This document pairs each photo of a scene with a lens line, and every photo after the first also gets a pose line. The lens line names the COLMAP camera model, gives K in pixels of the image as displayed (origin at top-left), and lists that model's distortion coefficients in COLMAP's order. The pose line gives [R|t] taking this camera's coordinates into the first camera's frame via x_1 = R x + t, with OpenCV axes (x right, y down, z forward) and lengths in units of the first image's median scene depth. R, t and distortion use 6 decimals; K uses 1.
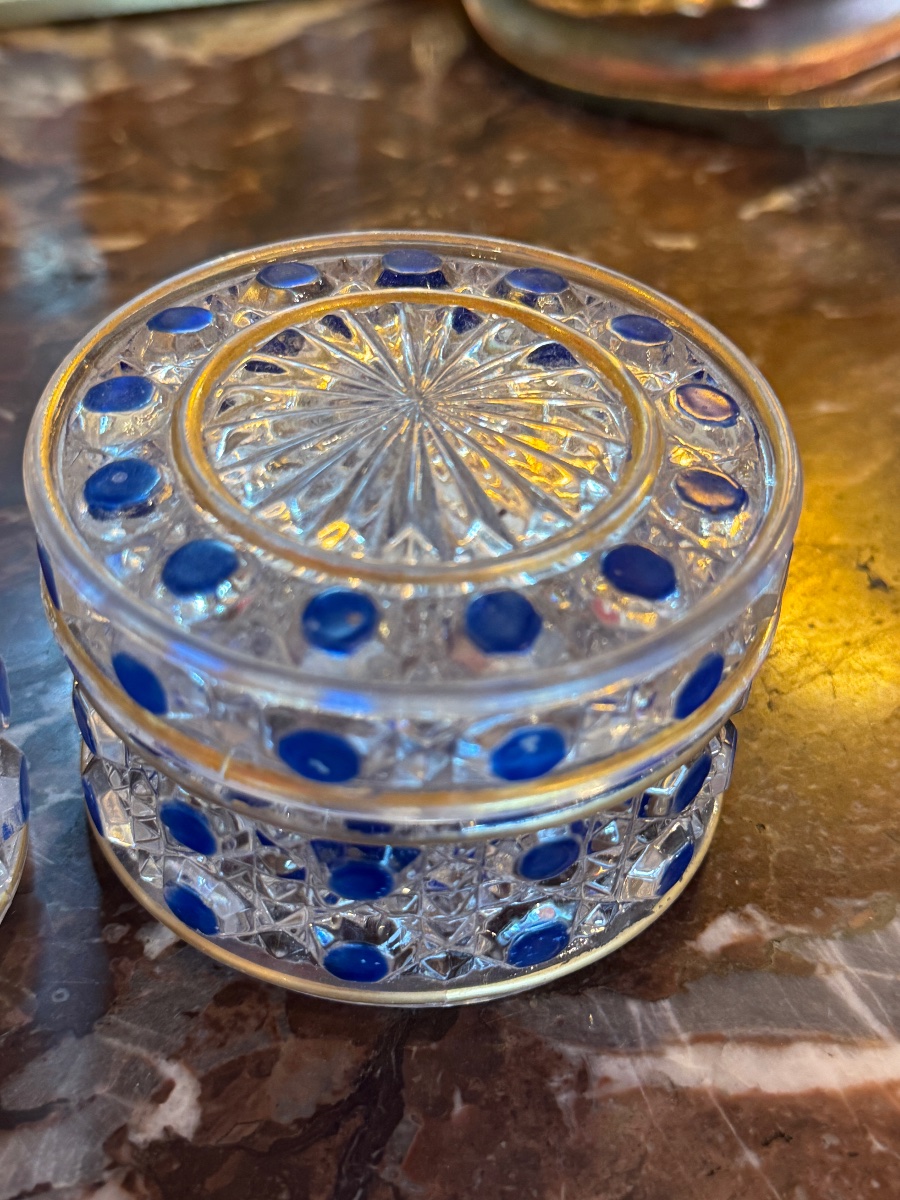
lens RADIAL K [[1599.8, 0, 450.0], [0, 1599.8, 600.0], [0, 0, 1]] dist [0.005489, 0.002515]
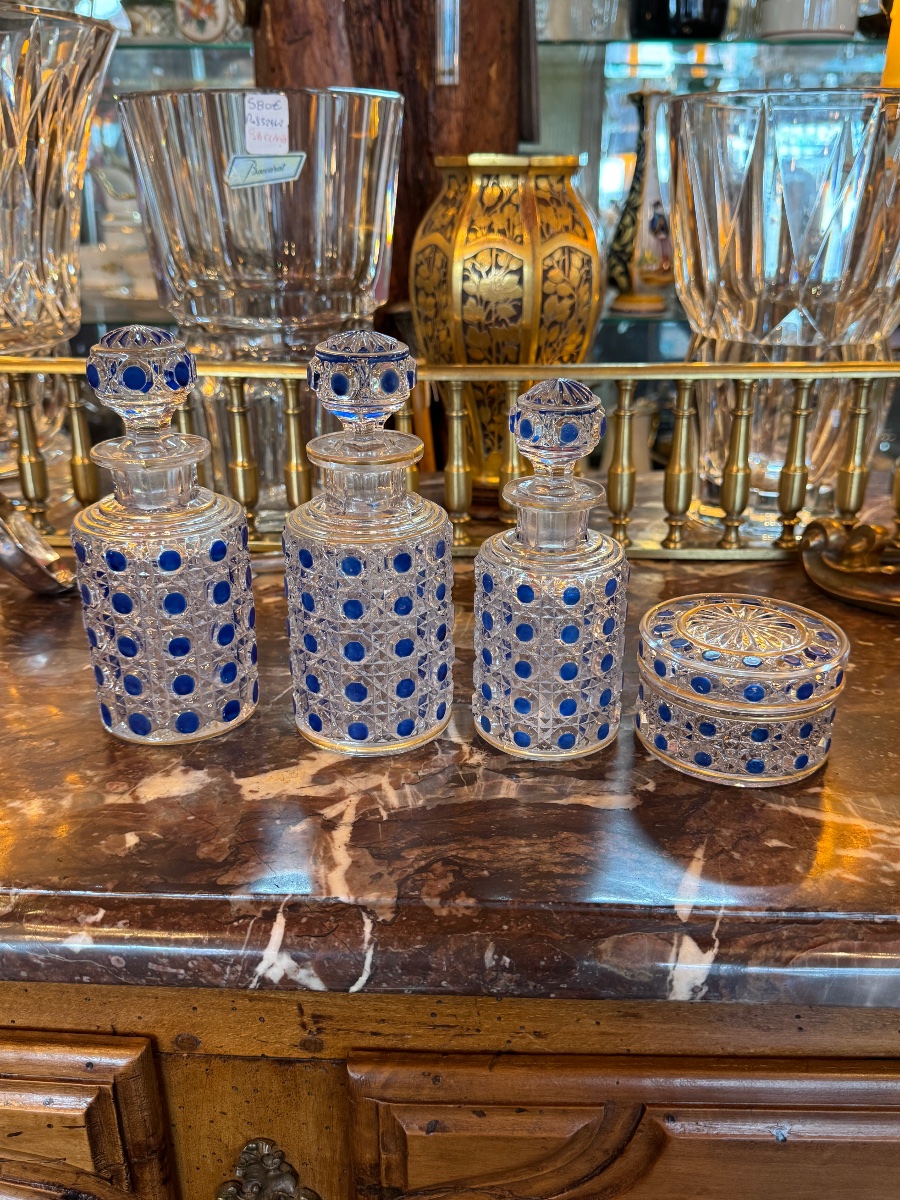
lens RADIAL K [[1016.4, 0, 450.0], [0, 1016.4, 600.0], [0, 0, 1]] dist [-0.003299, -0.001739]
pose [[0.913840, 0.099780, -0.393625, 0.287398], [-0.238699, 0.916182, -0.321922, 0.765496], [0.328511, 0.388143, 0.861061, -1.337197]]
